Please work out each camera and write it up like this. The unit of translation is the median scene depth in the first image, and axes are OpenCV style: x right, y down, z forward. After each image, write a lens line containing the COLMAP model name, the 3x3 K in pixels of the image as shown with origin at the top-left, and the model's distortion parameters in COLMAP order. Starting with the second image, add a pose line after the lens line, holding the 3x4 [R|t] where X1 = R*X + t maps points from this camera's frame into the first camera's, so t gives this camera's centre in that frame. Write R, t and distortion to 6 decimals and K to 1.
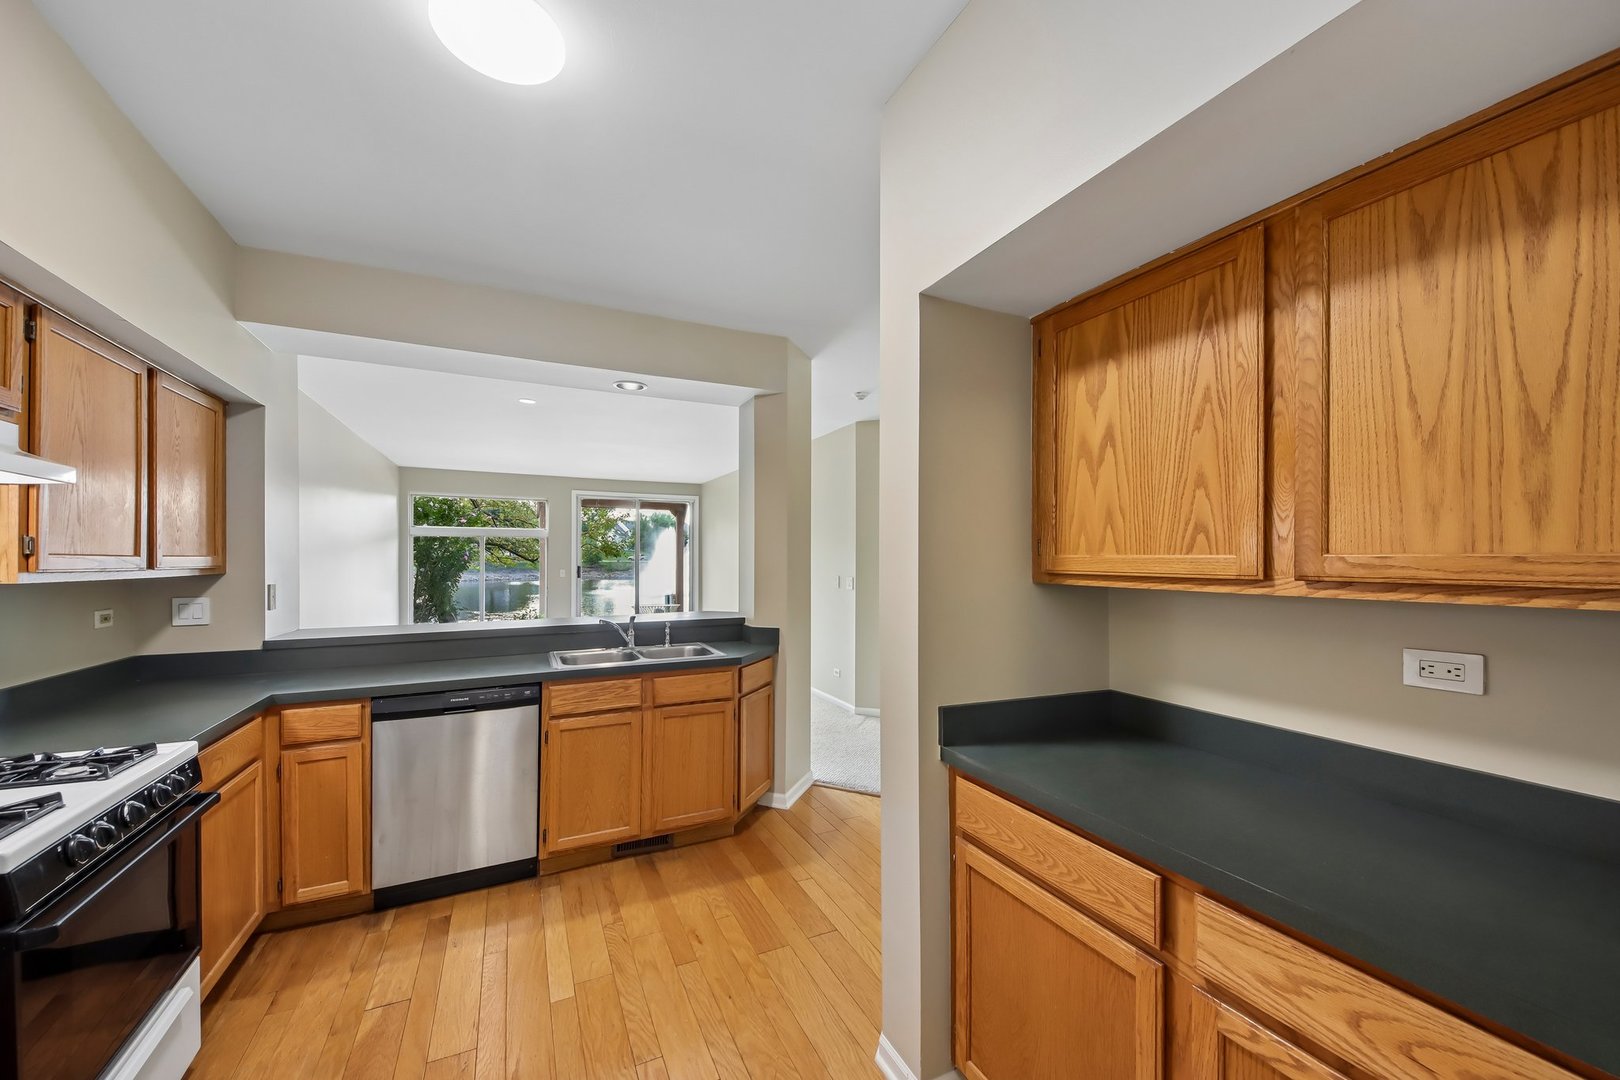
lens RADIAL K [[612.5, 0, 802.7], [0, 612.5, 549.4], [0, 0, 1]] dist [0.052868, -0.024929]
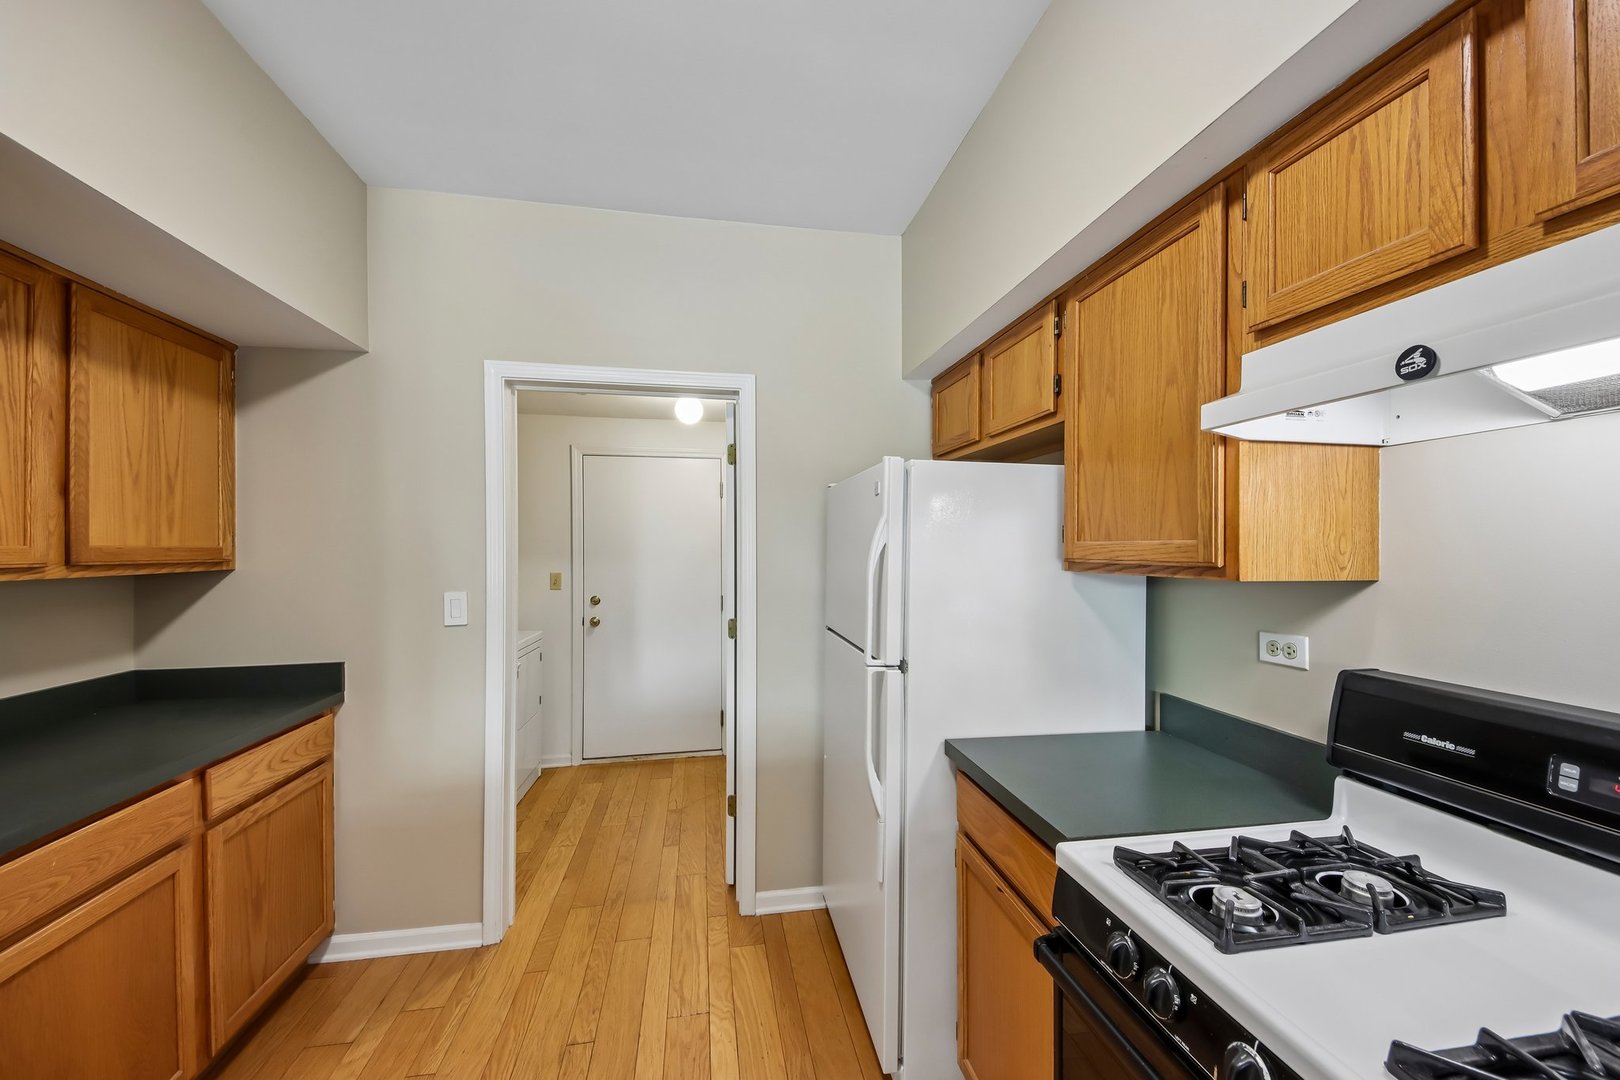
lens RADIAL K [[612.5, 0, 802.7], [0, 612.5, 549.4], [0, 0, 1]] dist [0.052868, -0.024929]
pose [[-0.963413, 0.001253, 0.268019, -0.436963], [-0.002114, 0.999922, -0.012272, 0.011570], [-0.268013, -0.012389, -0.963336, 0.783115]]
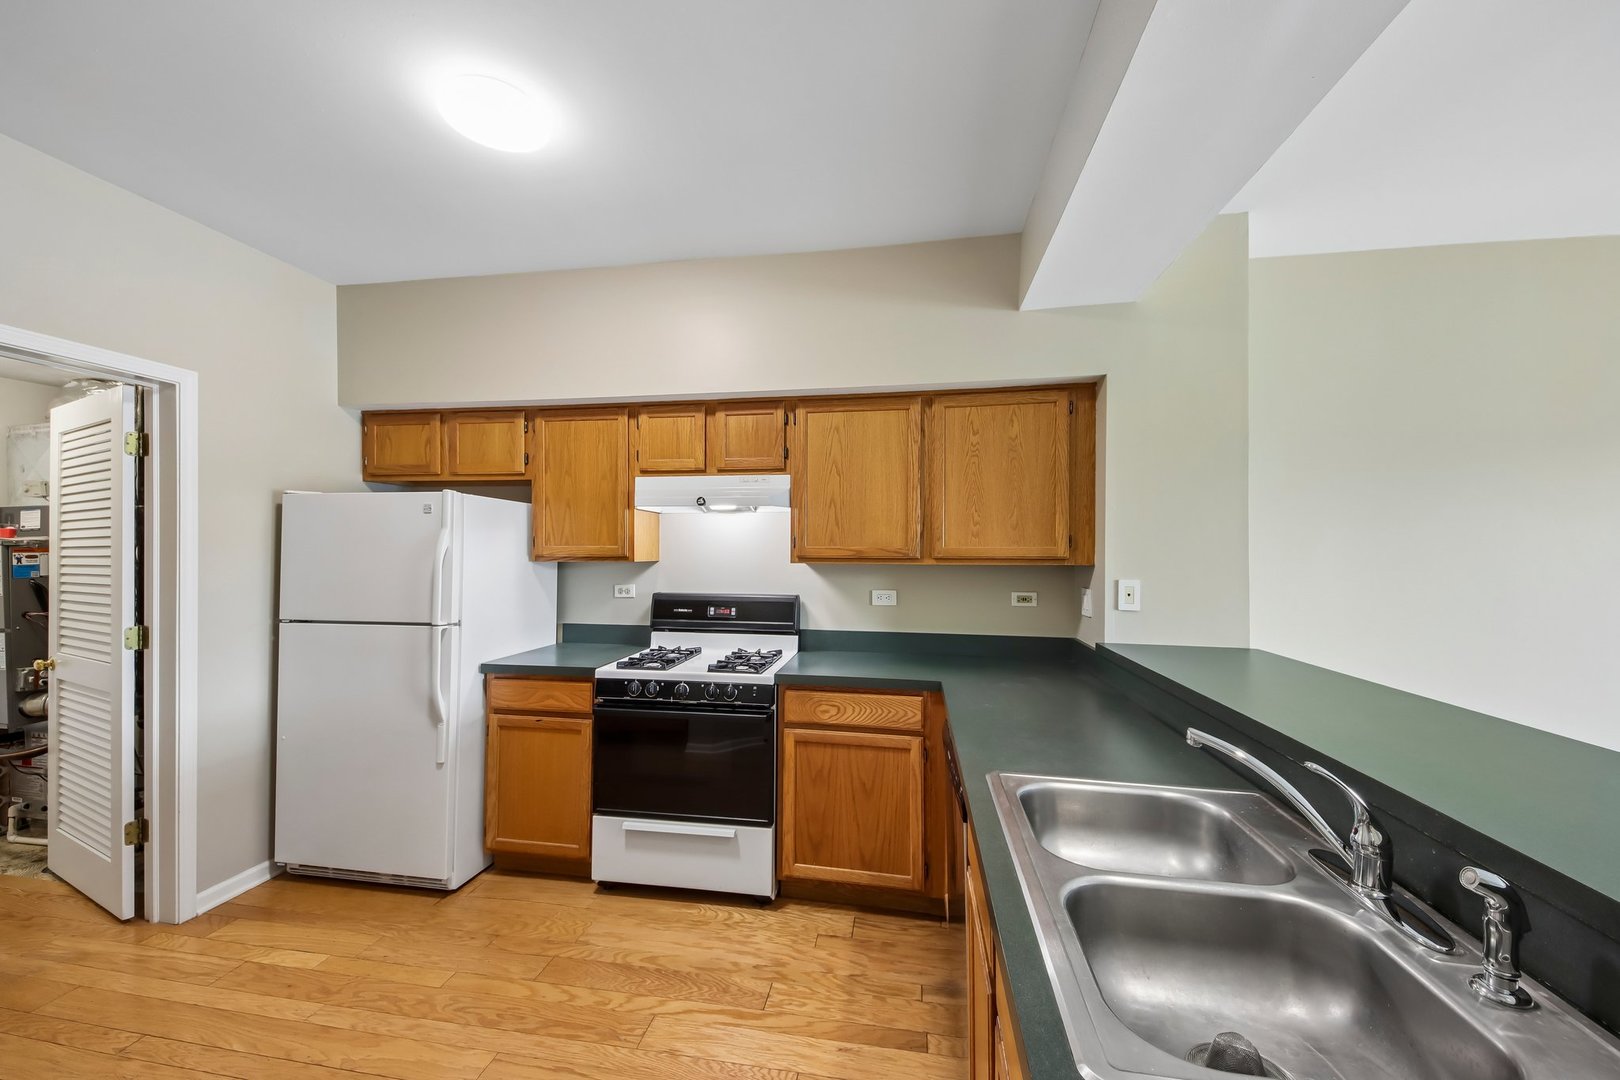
lens RADIAL K [[612.5, 0, 802.7], [0, 612.5, 549.4], [0, 0, 1]] dist [0.052868, -0.024929]
pose [[-0.578695, -0.000314, -0.815544, 0.085968], [0.010665, 0.999911, -0.007953, 0.017052], [0.815475, -0.013300, -0.578640, 1.159301]]
